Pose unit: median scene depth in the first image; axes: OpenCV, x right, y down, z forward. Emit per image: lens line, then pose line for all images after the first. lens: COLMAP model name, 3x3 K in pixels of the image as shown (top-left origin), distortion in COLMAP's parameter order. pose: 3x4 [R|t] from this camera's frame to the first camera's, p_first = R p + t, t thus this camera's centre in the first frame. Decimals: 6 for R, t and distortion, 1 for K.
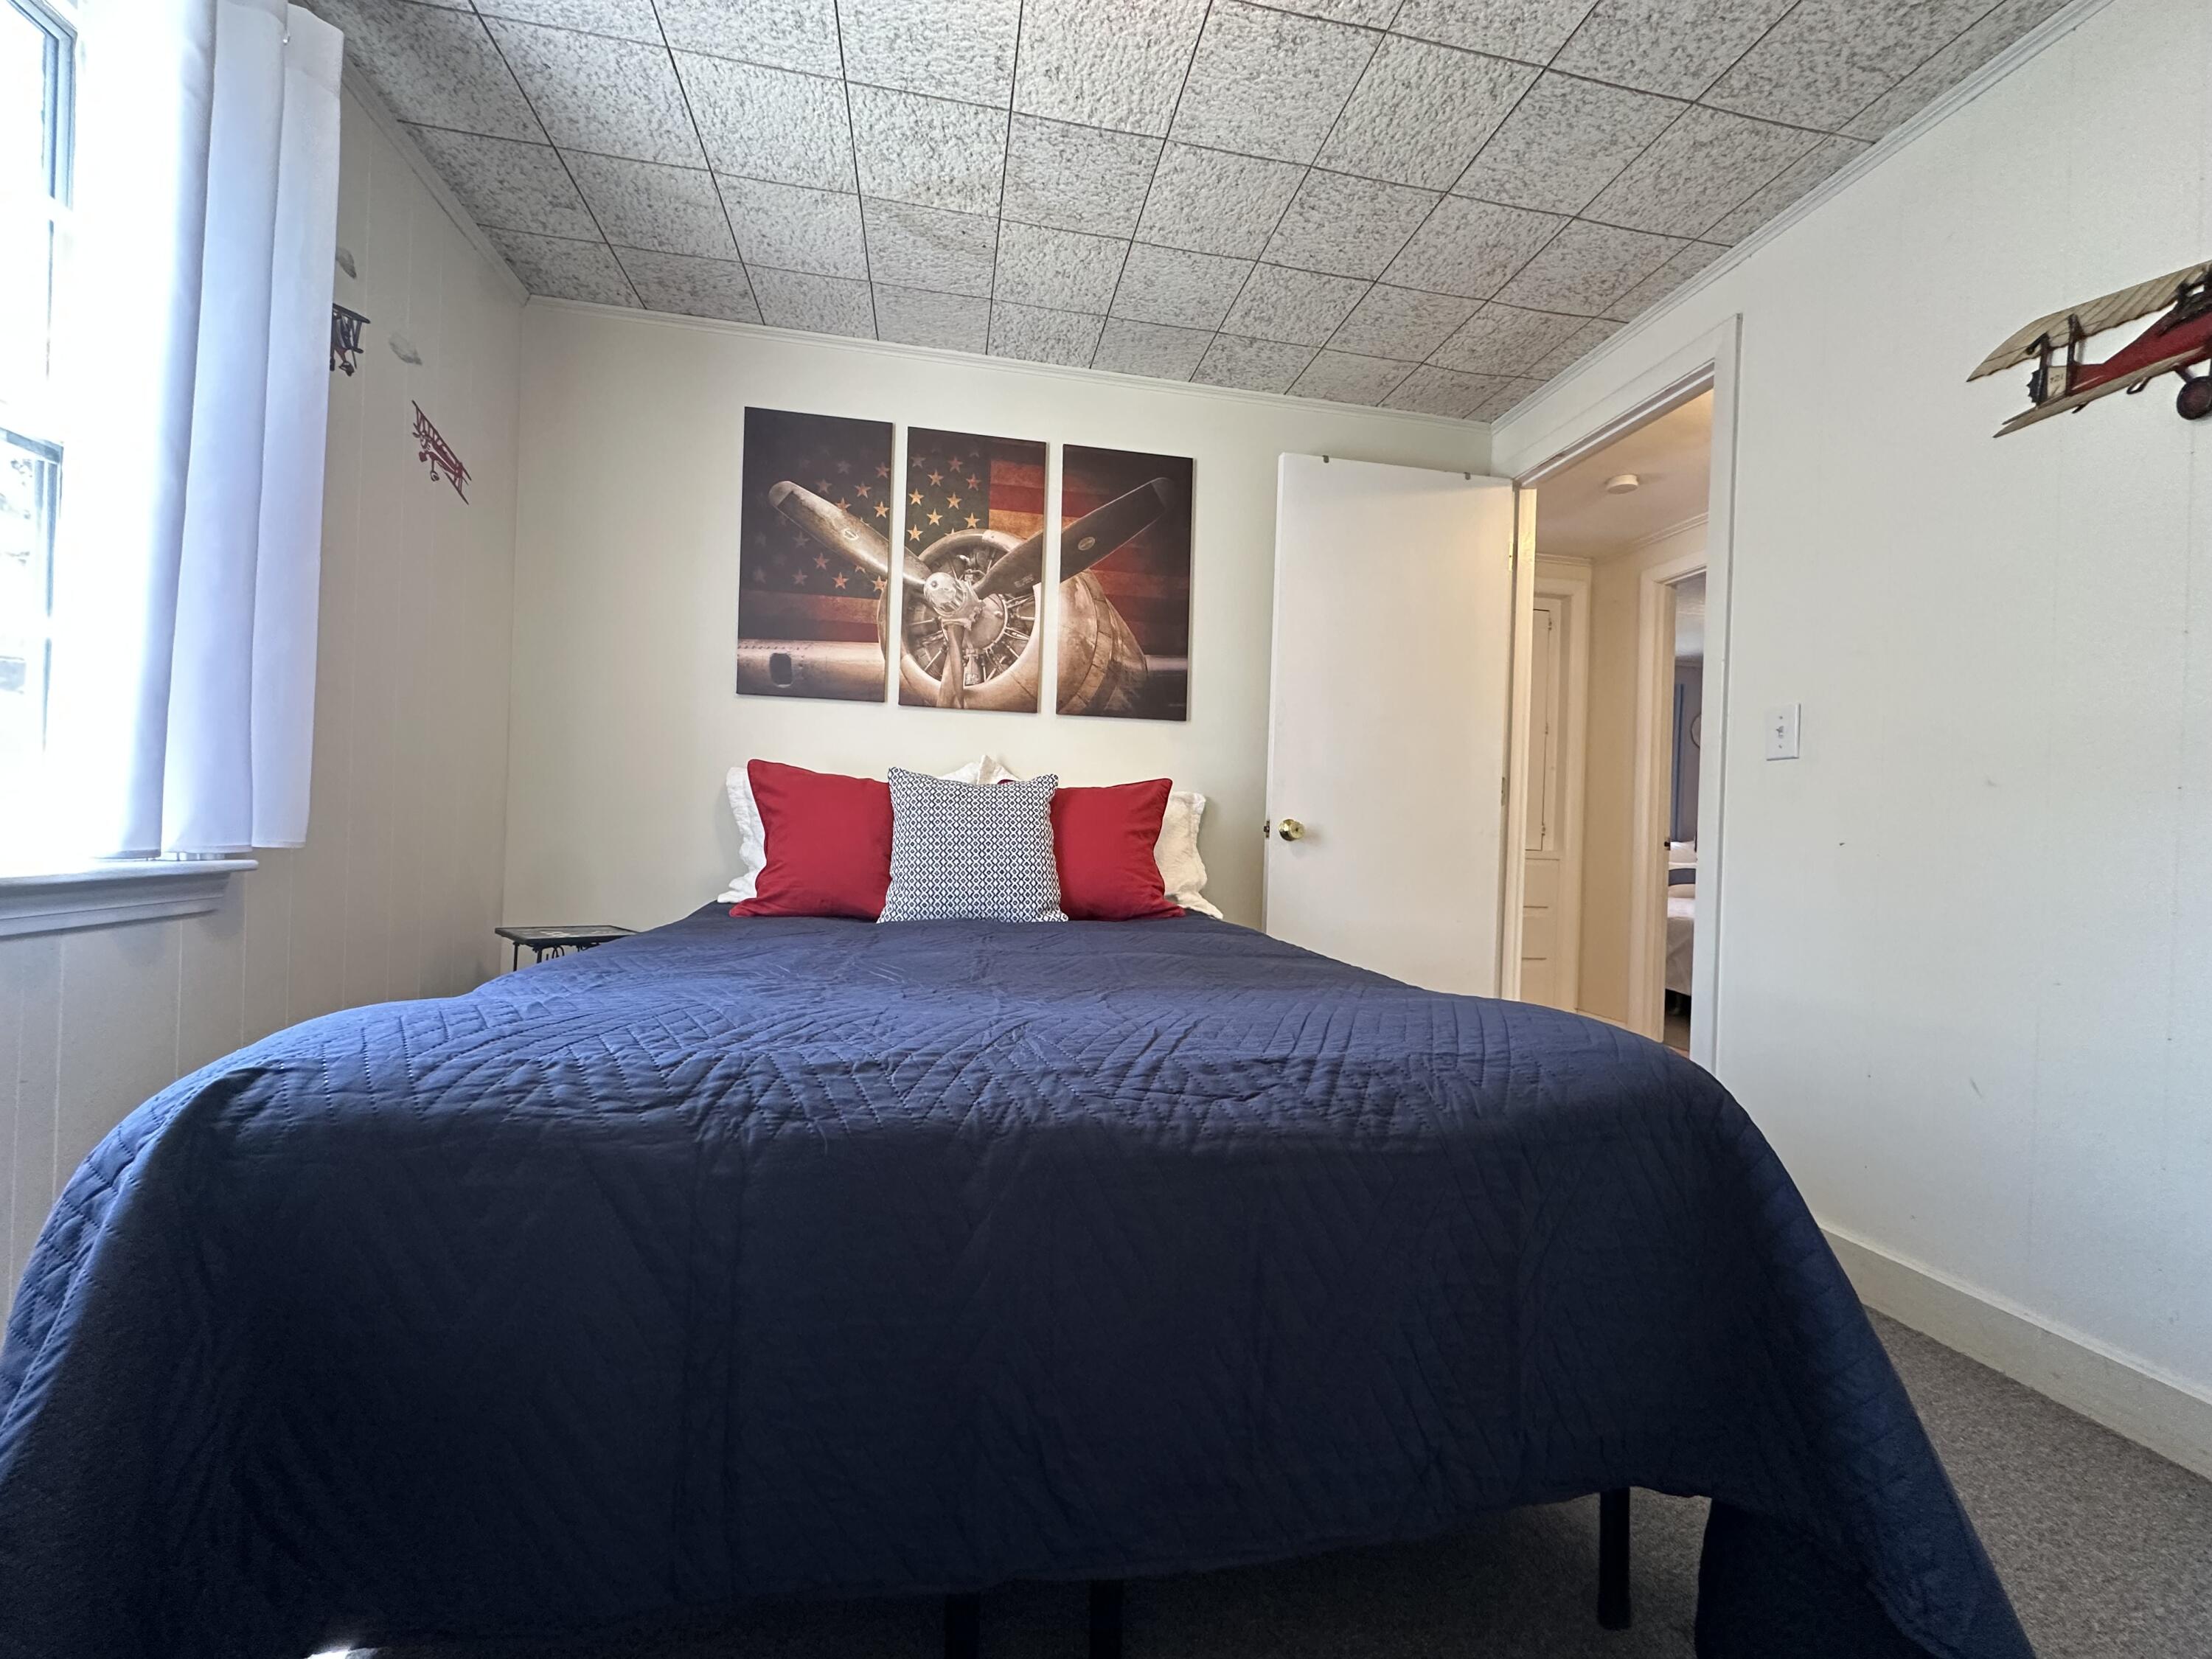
lens RADIAL K [[882.0, 0, 1106.6], [0, 882.0, 829.8], [0, 0, 1]] dist [-0.004823, 0.000924]
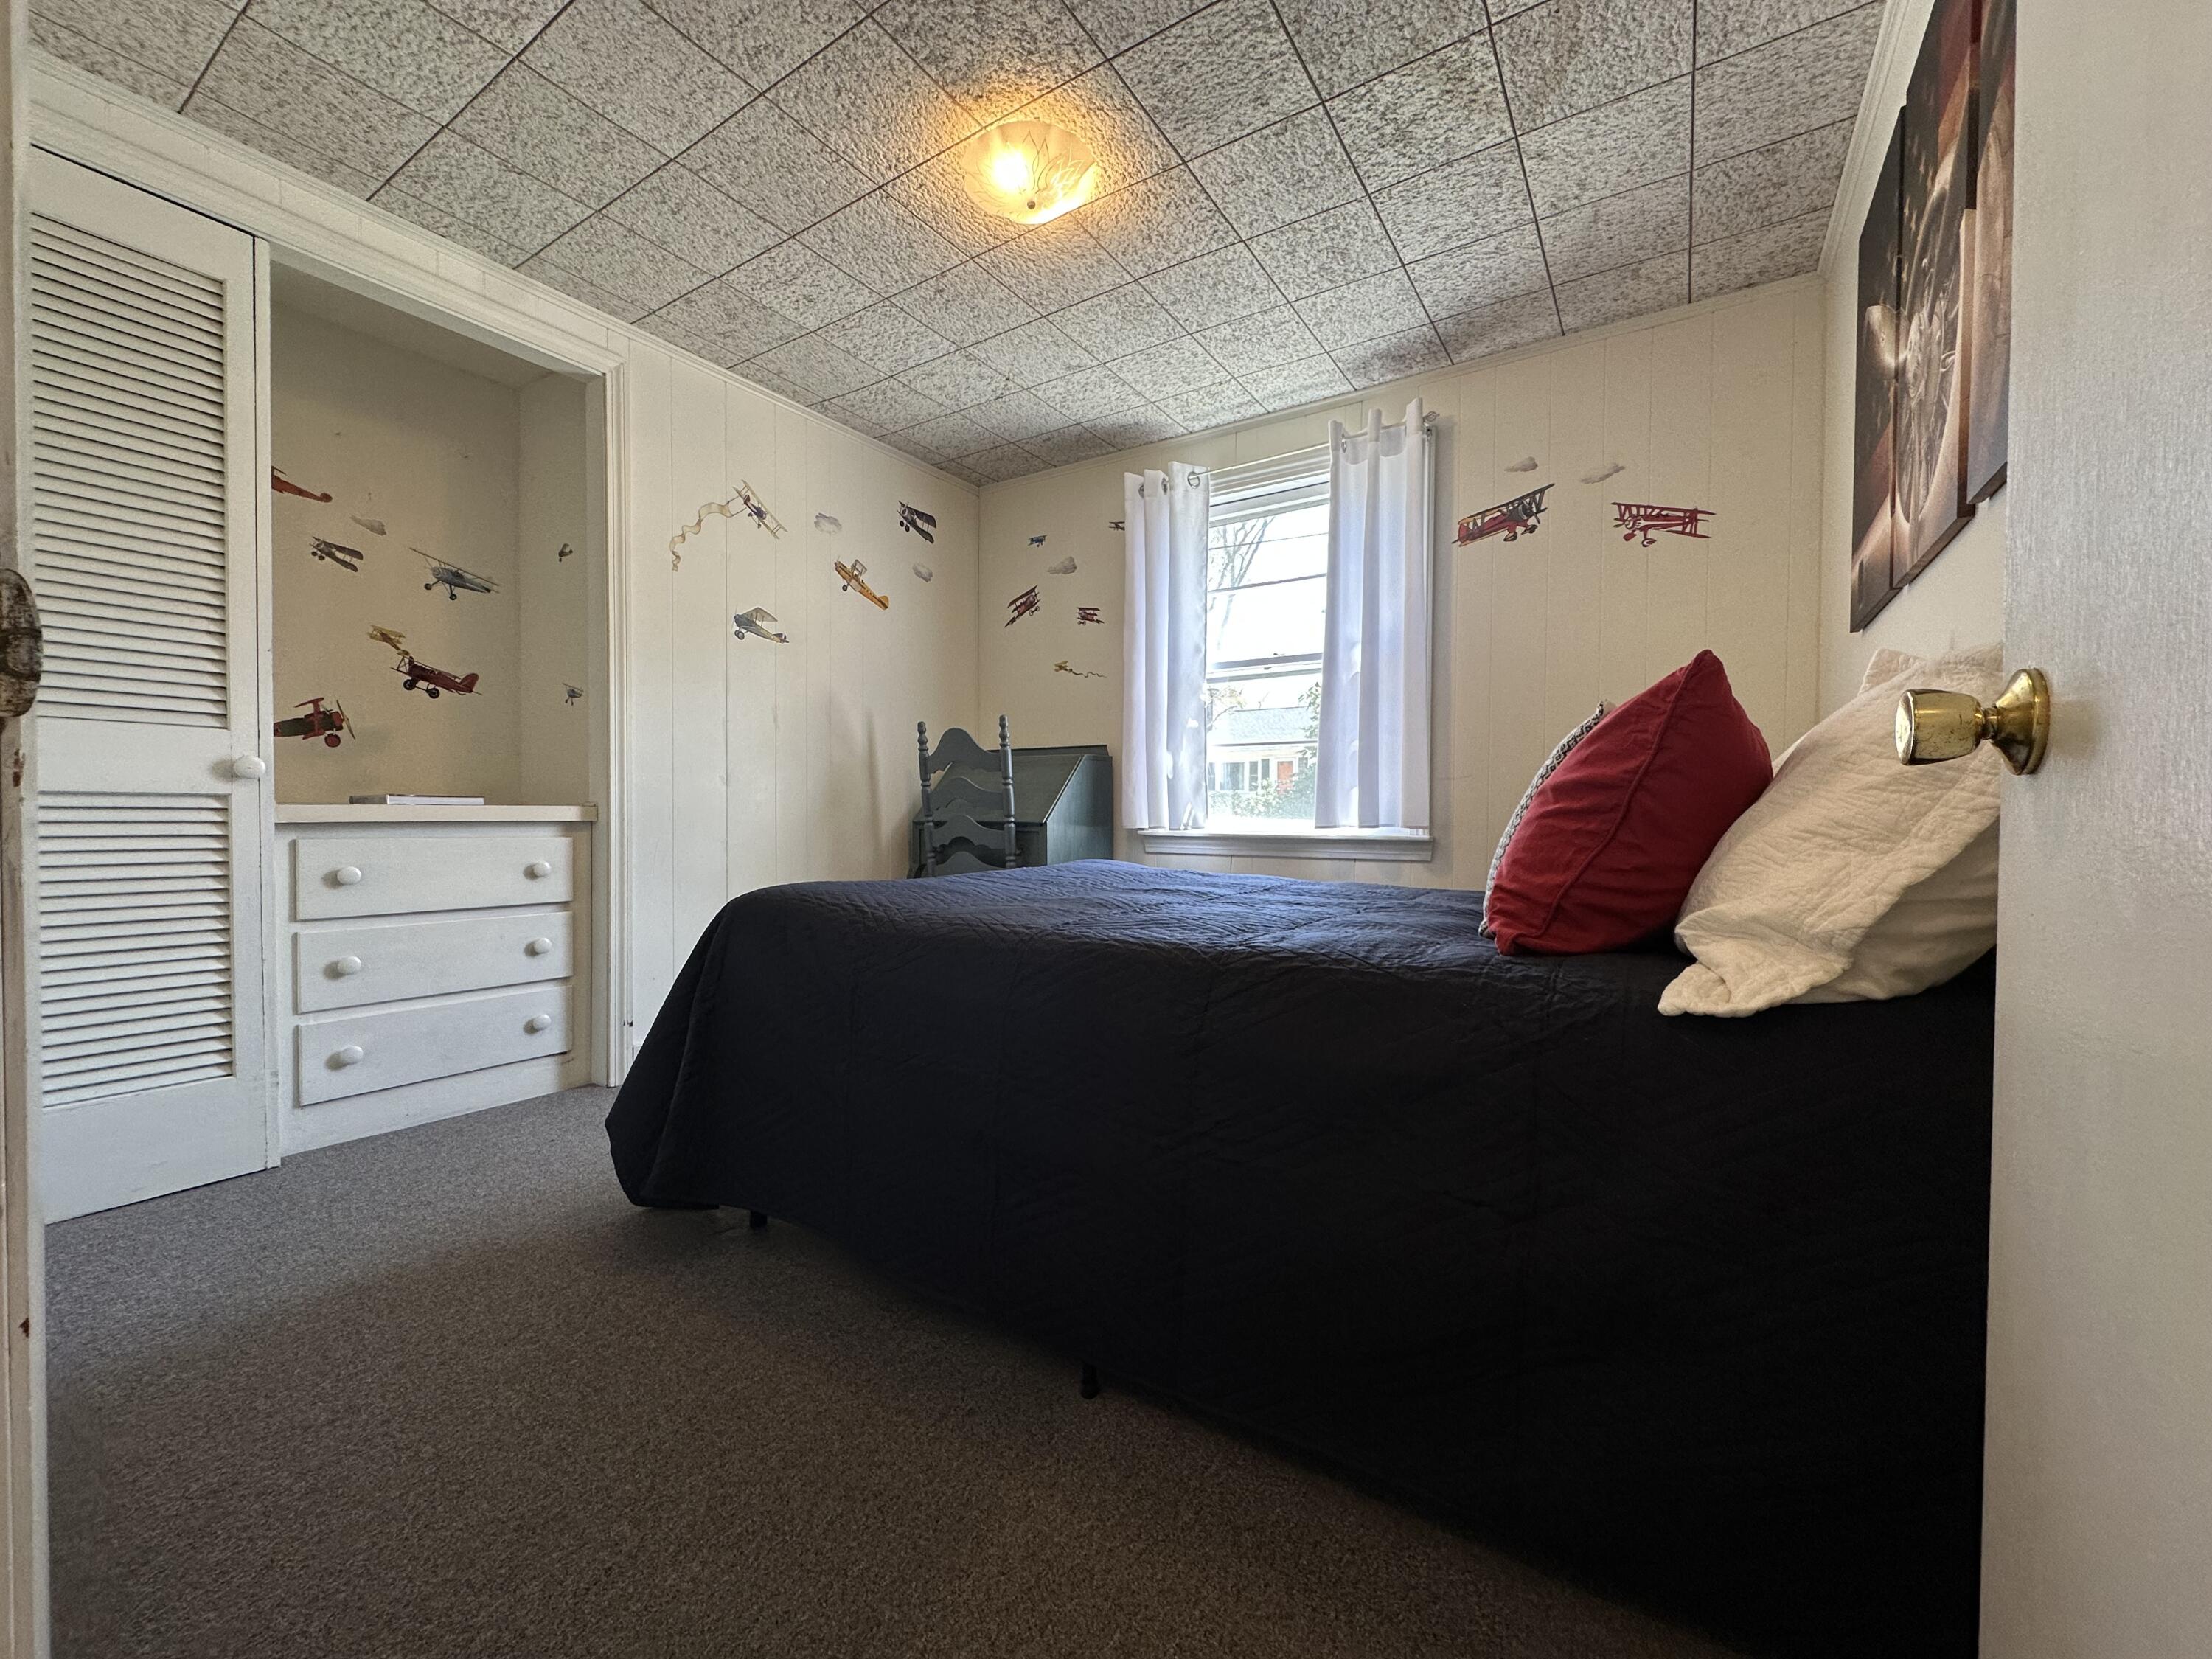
lens RADIAL K [[882.0, 0, 1103.6], [0, 882.0, 830.1], [0, 0, 1]] dist [-0.004823, 0.000924]
pose [[-0.690797, -0.023195, -0.722677, 0.793161], [-0.026625, 0.999623, -0.006634, 0.045033], [0.722559, 0.014658, -0.691154, 1.544103]]
